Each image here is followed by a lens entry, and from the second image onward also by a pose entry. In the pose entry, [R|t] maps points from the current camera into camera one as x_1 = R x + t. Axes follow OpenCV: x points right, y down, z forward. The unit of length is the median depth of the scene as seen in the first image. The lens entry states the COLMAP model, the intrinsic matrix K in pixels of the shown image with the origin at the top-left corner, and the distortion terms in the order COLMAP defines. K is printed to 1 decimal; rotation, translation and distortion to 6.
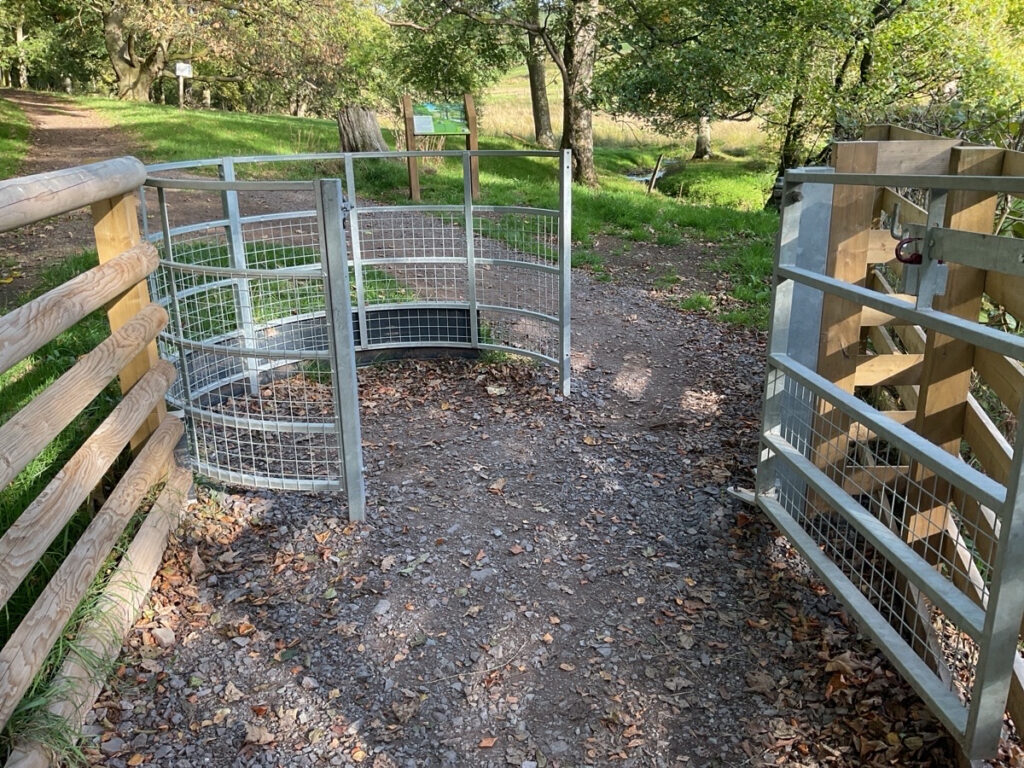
lens RADIAL K [[870.3, 0, 512.0], [0, 870.3, 384.0], [0, 0, 1]] dist [0.004539, 0.005904]
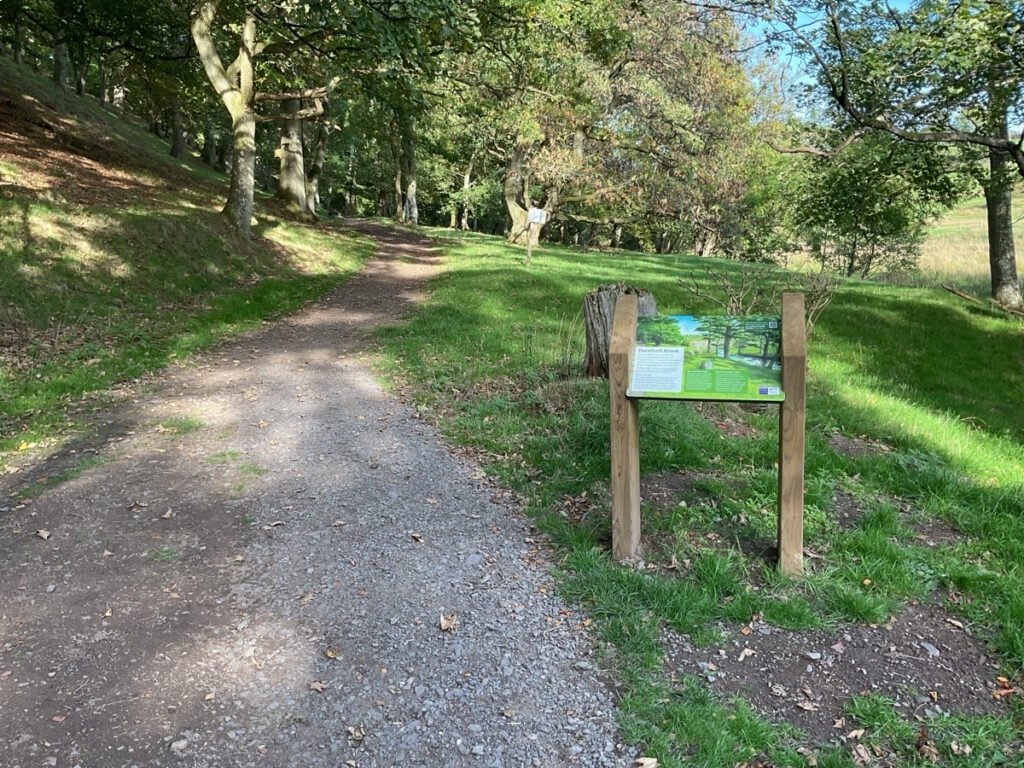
lens RADIAL K [[870.3, 0, 512.0], [0, 870.3, 384.0], [0, 0, 1]] dist [0.004539, 0.005904]
pose [[0.890610, 0.071490, -0.449114, 0.009981], [-0.134821, 0.984676, -0.110614, -0.183574], [0.434324, 0.159064, 0.886601, 0.483782]]
